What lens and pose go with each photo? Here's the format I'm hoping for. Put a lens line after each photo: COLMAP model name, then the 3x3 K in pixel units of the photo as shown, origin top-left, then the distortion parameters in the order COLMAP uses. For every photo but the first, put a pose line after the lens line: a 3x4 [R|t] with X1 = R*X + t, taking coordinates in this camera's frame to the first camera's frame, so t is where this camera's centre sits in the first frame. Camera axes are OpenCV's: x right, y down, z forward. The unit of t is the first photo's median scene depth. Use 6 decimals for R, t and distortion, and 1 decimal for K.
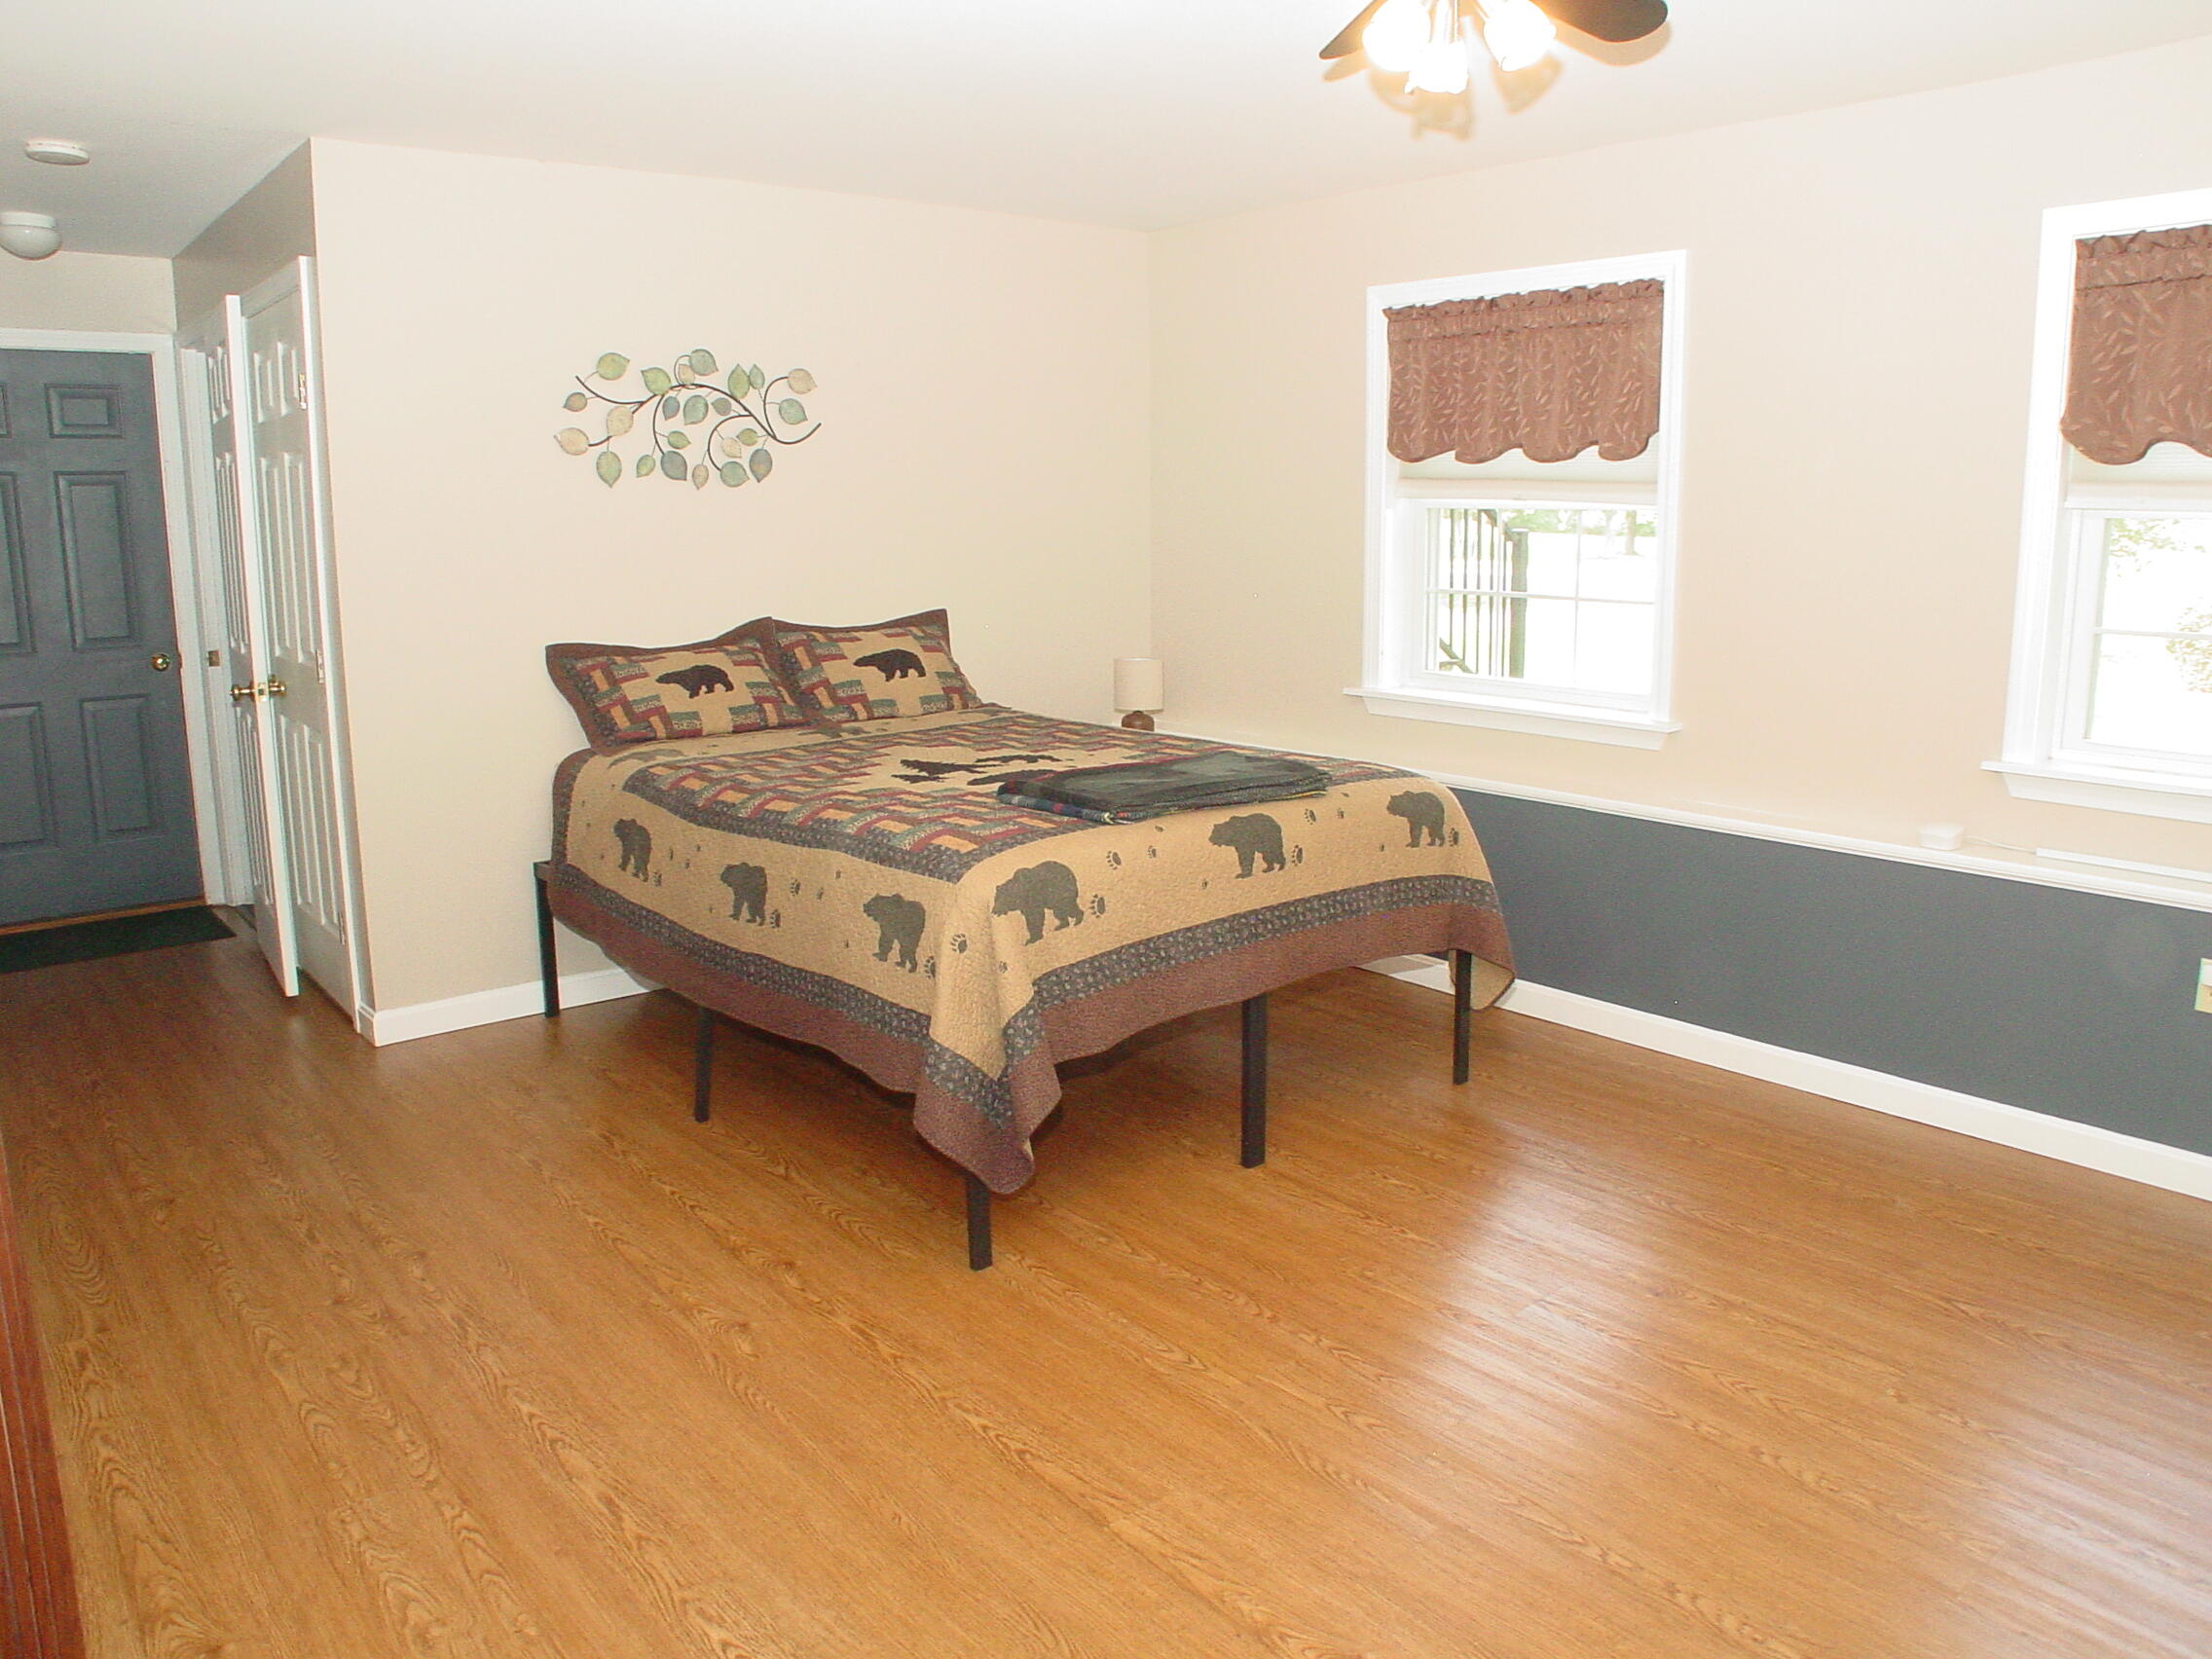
lens RADIAL K [[1604.3, 0, 1106.0], [0, 1604.3, 829.5], [0, 0, 1]] dist [-0.190823, 0.108670]
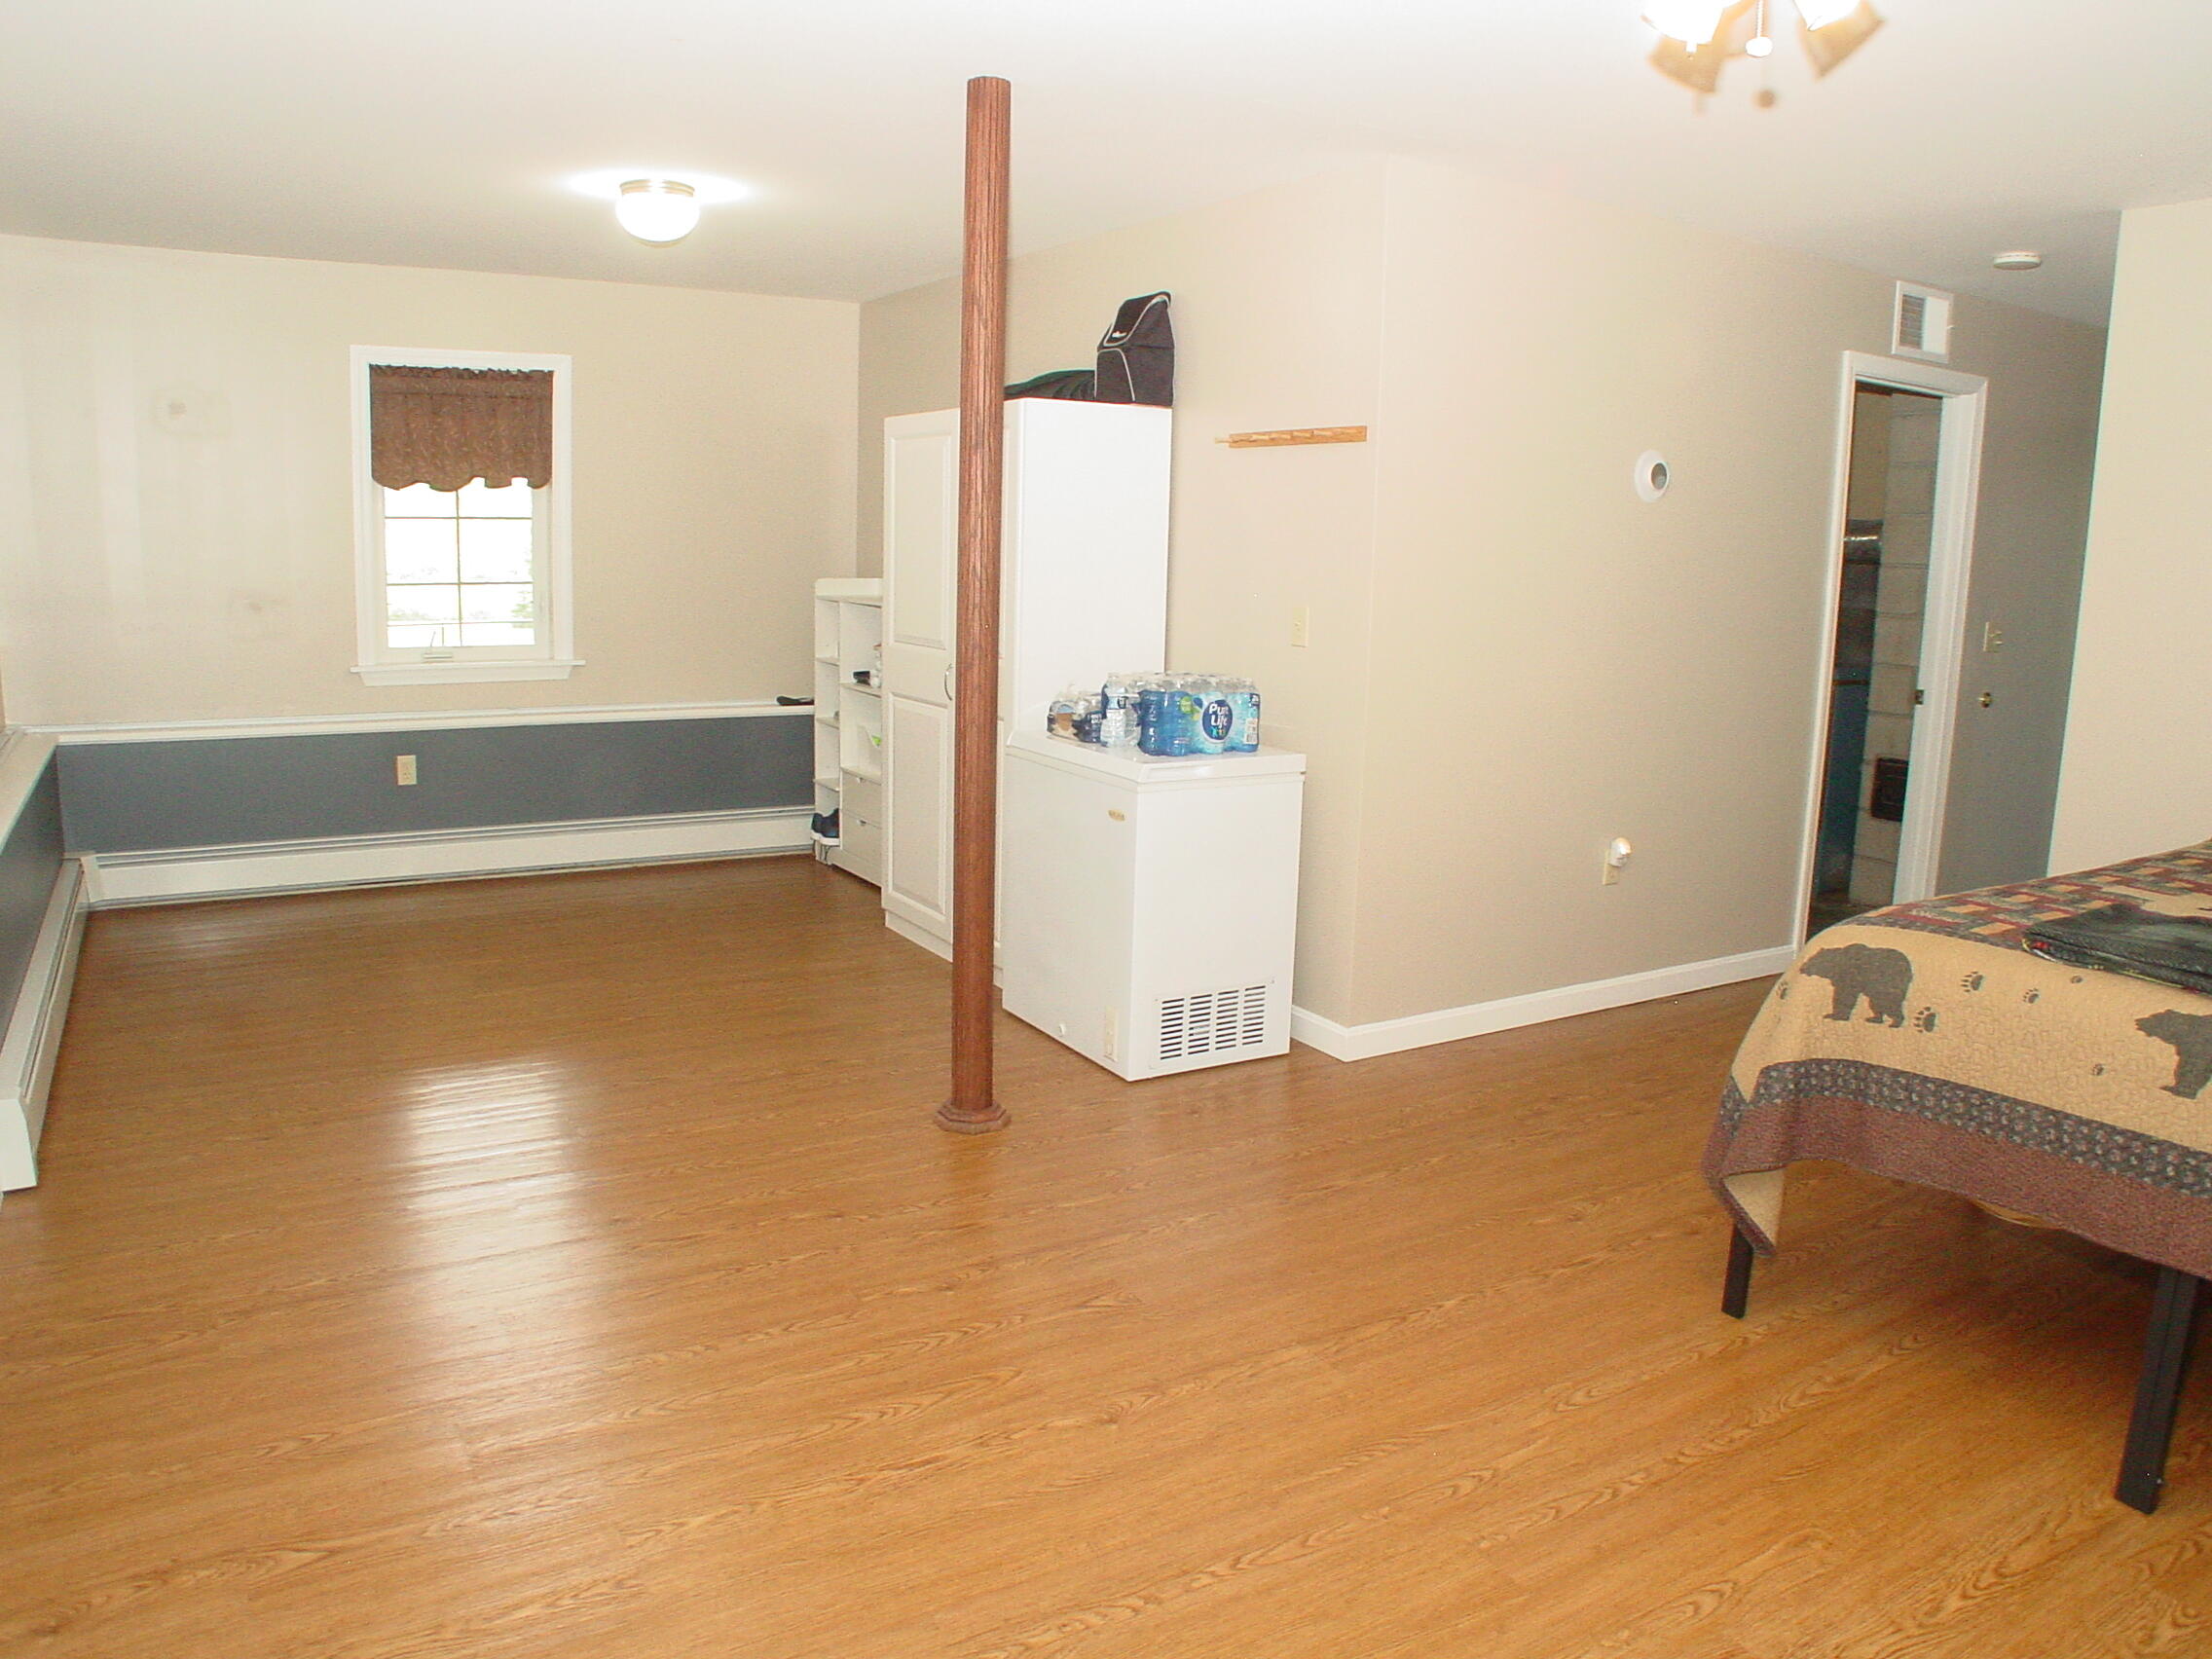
lens RADIAL K [[1604.3, 0, 1106.0], [0, 1604.3, 829.5], [0, 0, 1]] dist [-0.190823, 0.108670]
pose [[-0.140104, 0.181182, -0.973419, 0.833127], [-0.226578, 0.951162, 0.209650, -0.121936], [0.963864, 0.249928, -0.092210, 0.614148]]
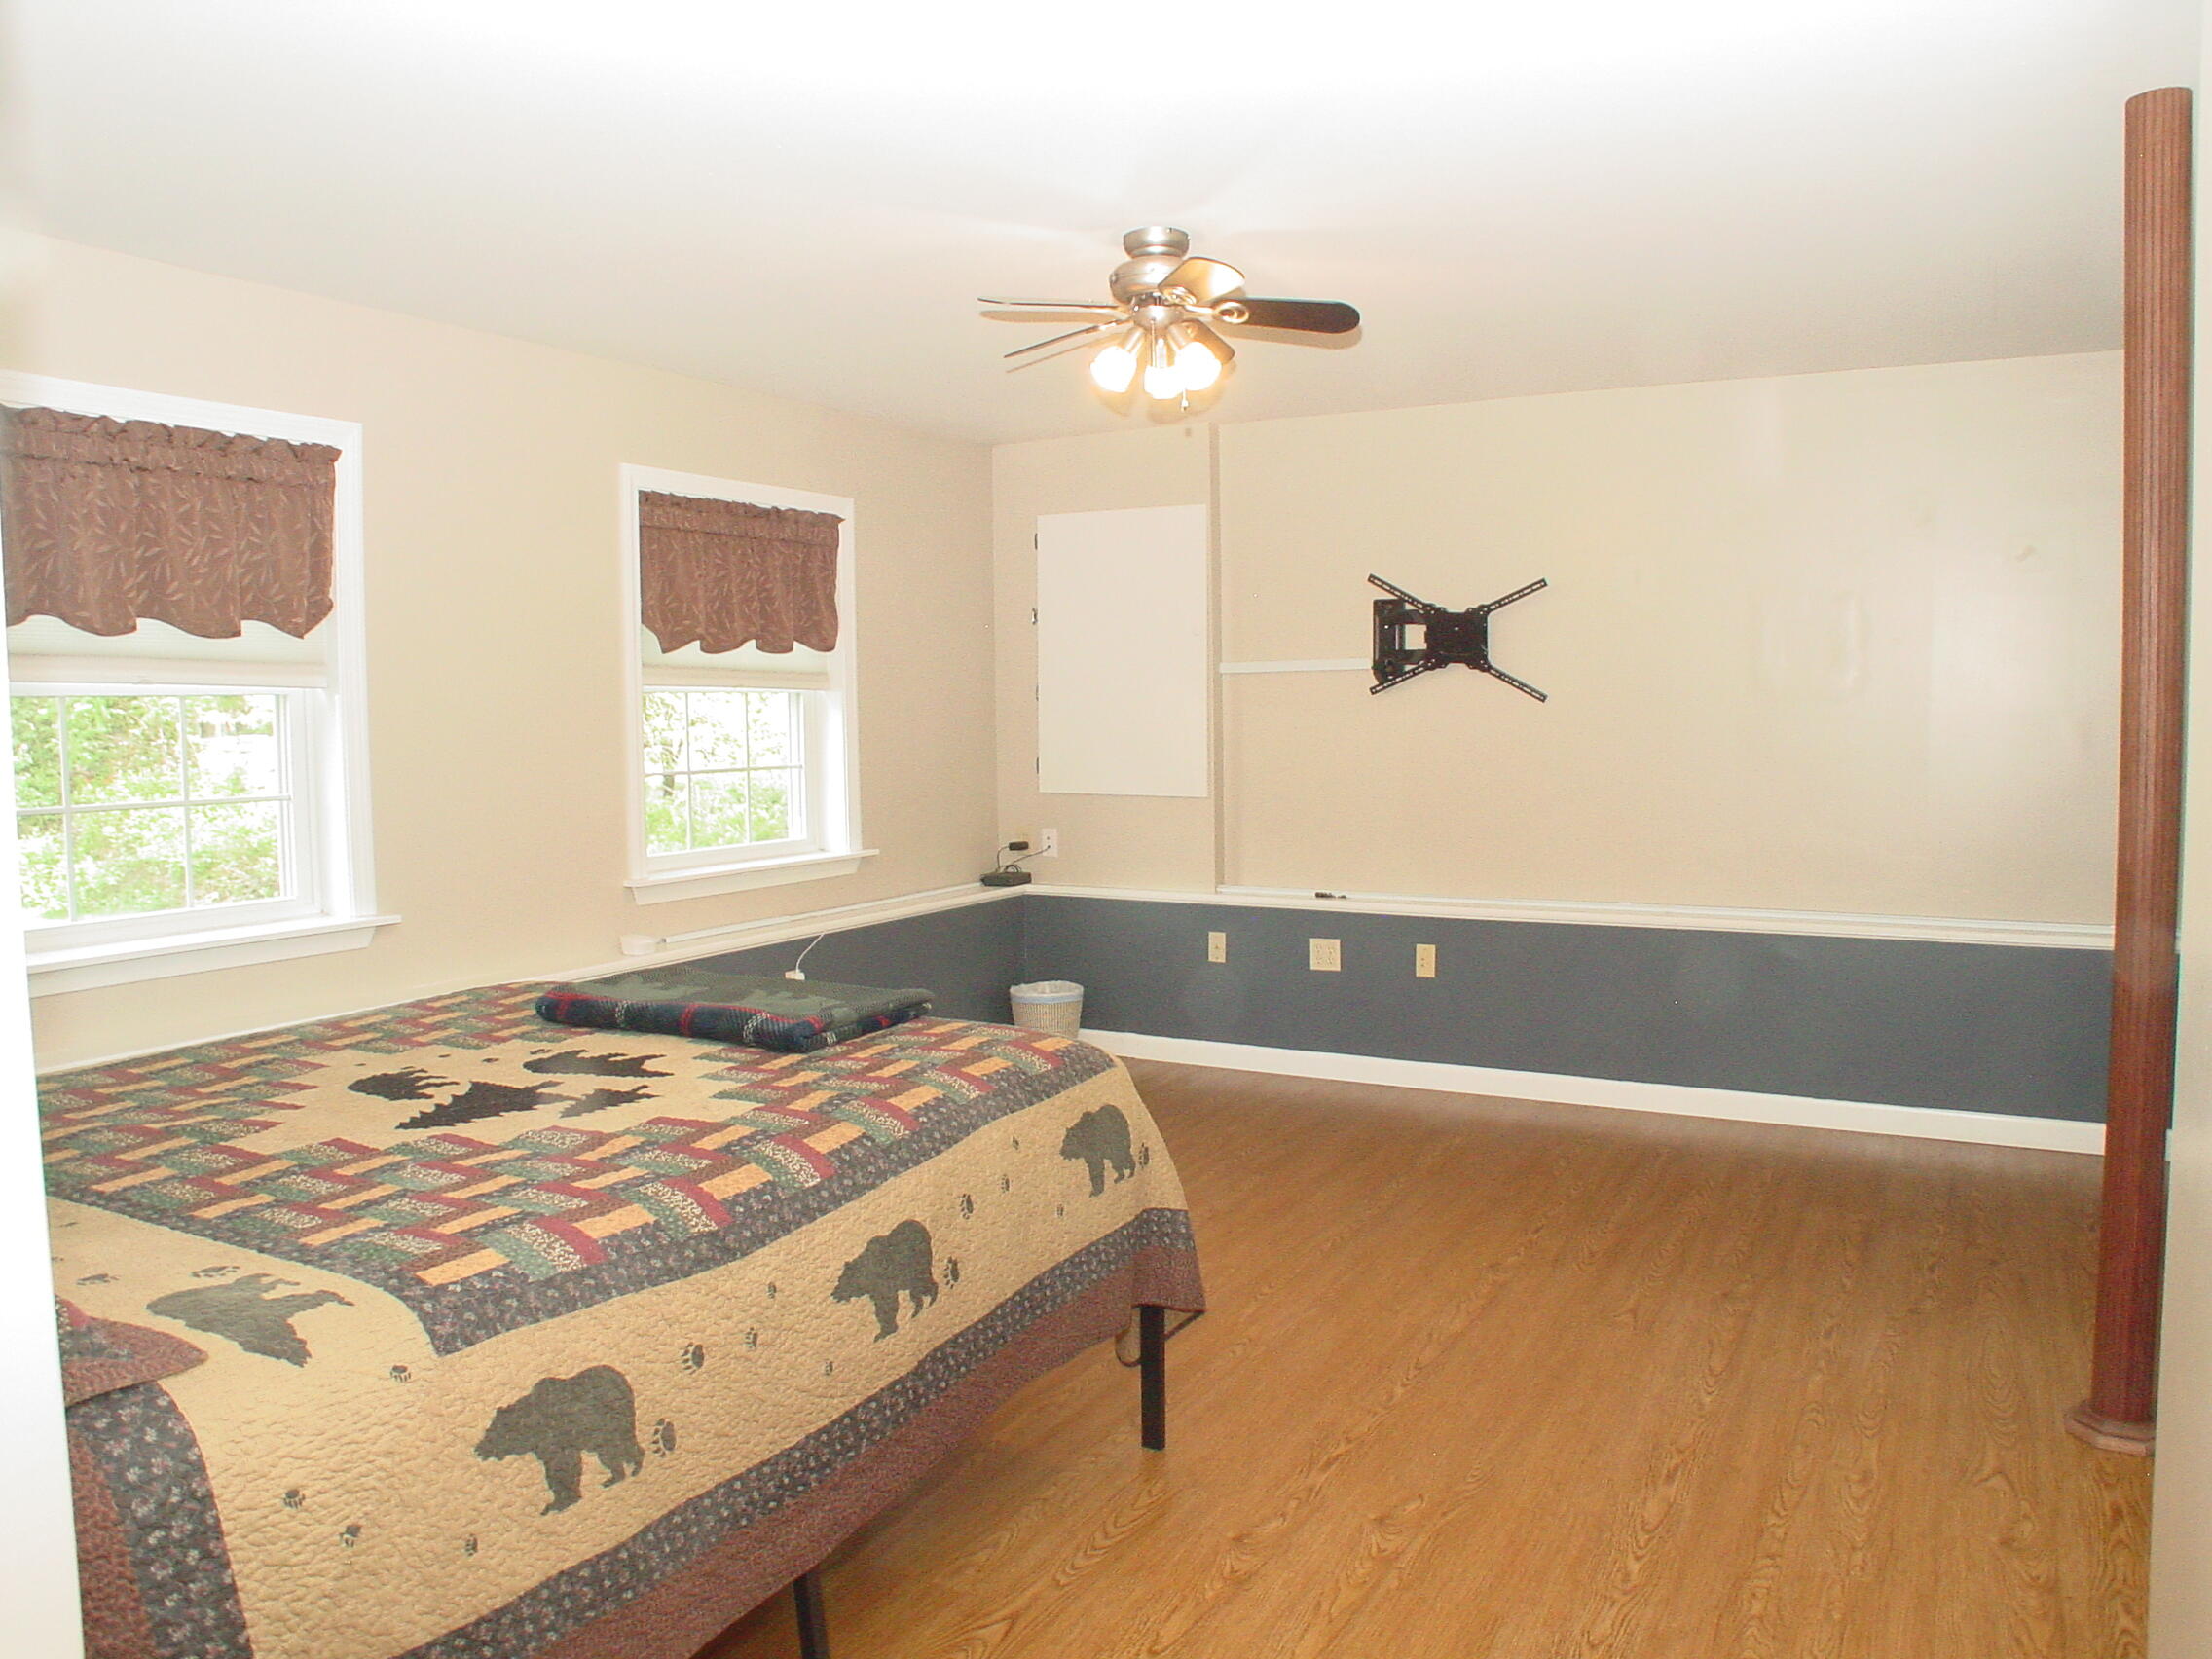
lens RADIAL K [[1604.3, 0, 1106.0], [0, 1604.3, 829.5], [0, 0, 1]] dist [-0.190823, 0.108670]
pose [[-0.356770, -0.059507, 0.932295, -0.904990], [0.195010, 0.971239, 0.136620, -0.217056], [-0.913612, 0.230549, -0.334905, 1.220810]]
